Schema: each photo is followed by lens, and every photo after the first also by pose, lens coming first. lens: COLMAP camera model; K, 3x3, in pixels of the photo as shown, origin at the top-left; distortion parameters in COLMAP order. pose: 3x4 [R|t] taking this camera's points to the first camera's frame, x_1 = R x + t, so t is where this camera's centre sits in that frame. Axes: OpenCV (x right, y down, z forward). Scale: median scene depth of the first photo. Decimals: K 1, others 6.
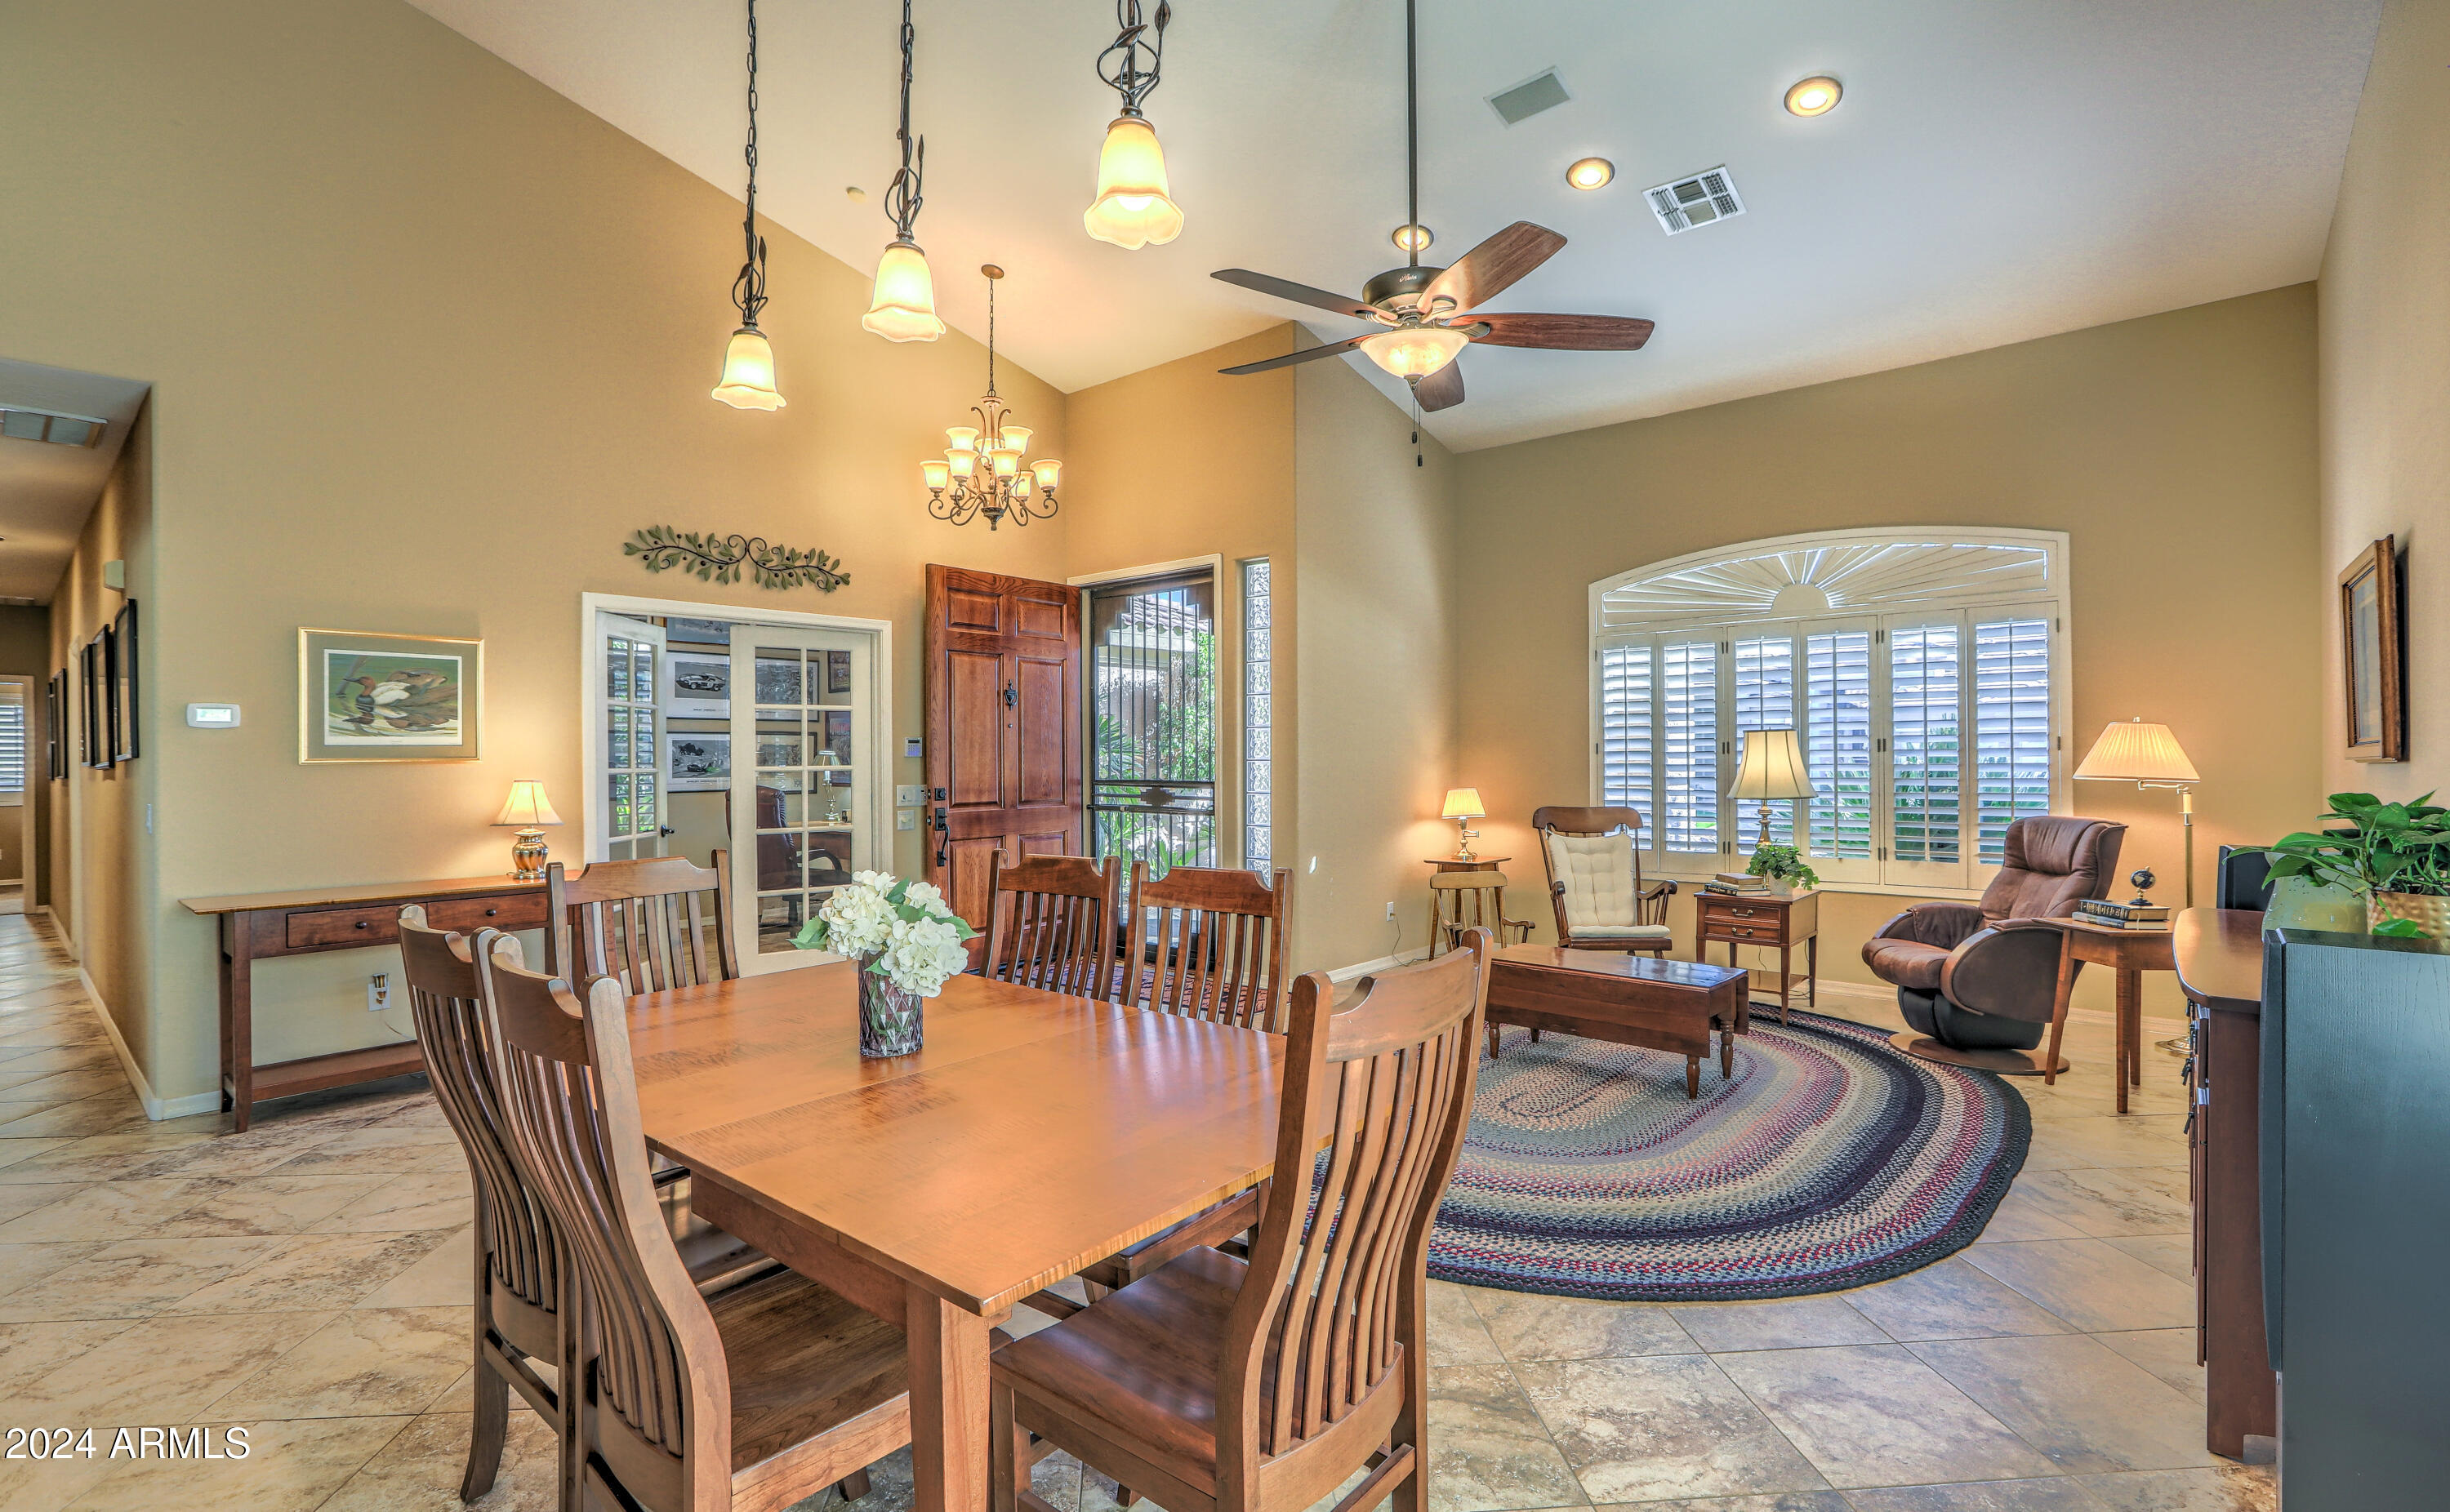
lens RADIAL K [[1115.4, 0, 1211.8], [0, 1115.4, 761.3], [0, 0, 1]] dist [-0.030689, 0.011928]
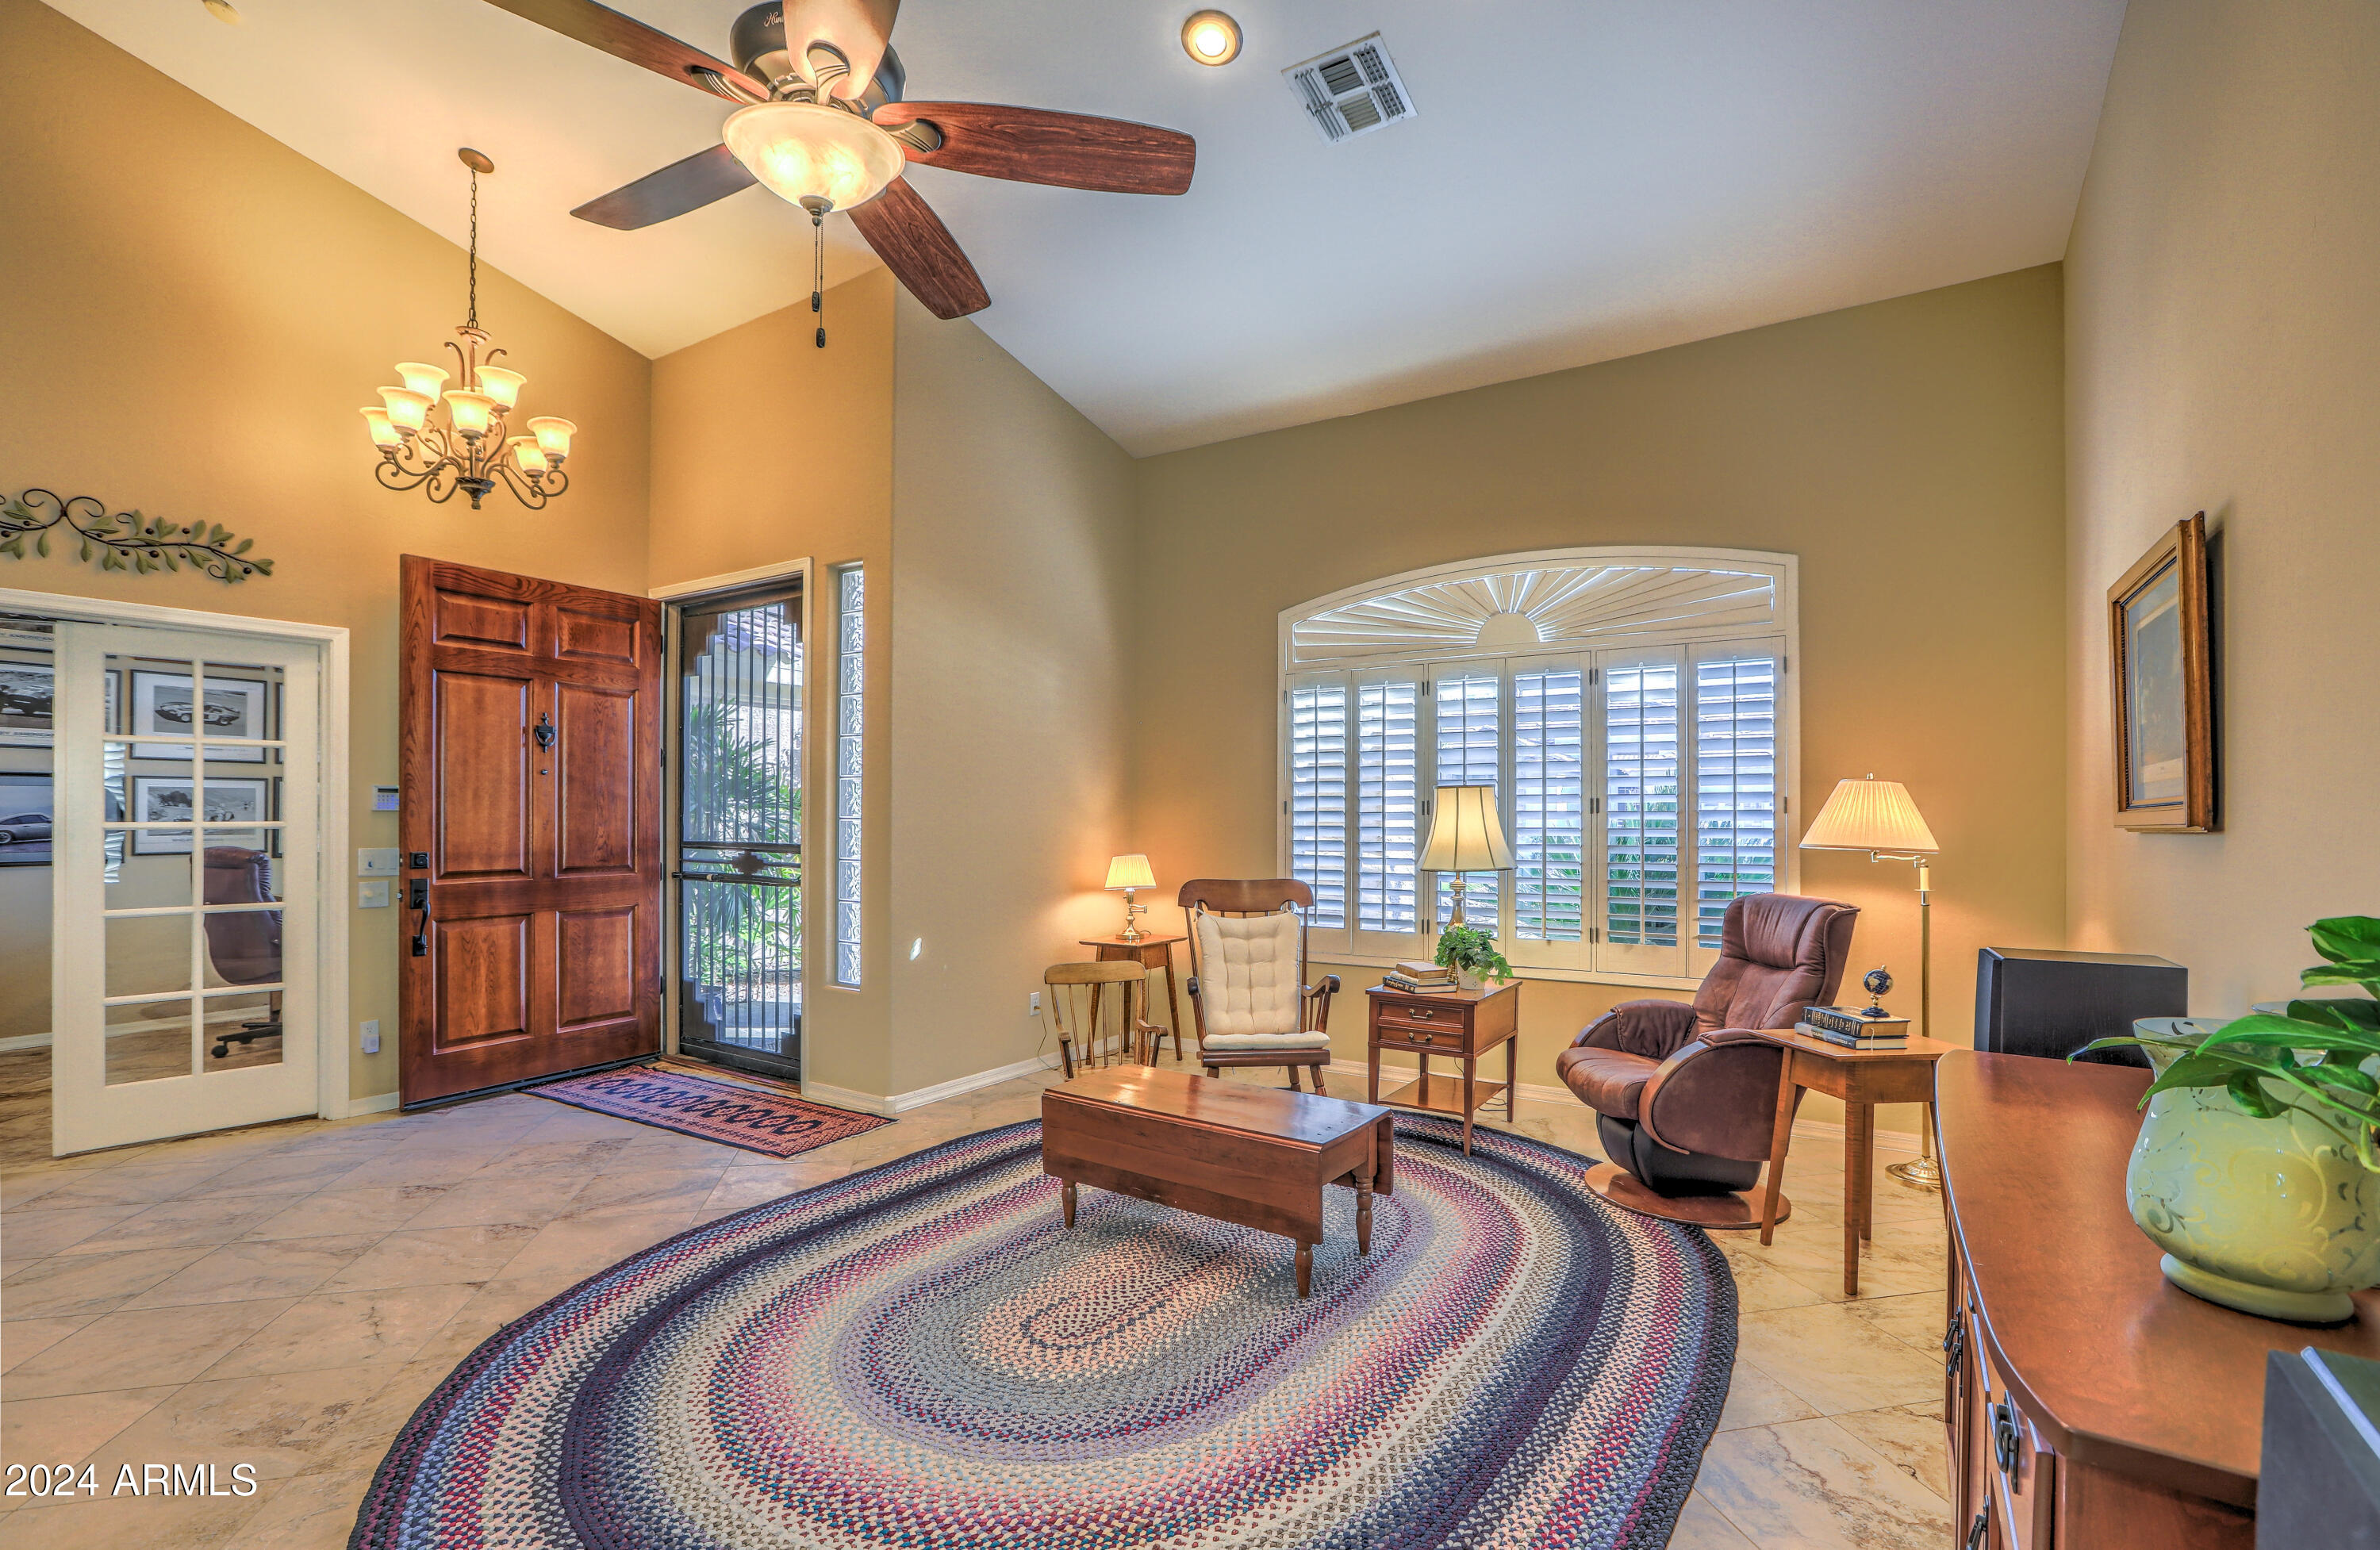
lens RADIAL K [[1078.1, 0, 1200.2], [0, 1078.1, 821.2], [0, 0, 1]] dist [-0.037534, 0.015742]
pose [[0.989518, 0.006557, 0.144264, 0.203049], [-0.006779, 0.999976, 0.001047, -0.001880], [-0.144253, -0.002014, 0.989539, 0.248827]]
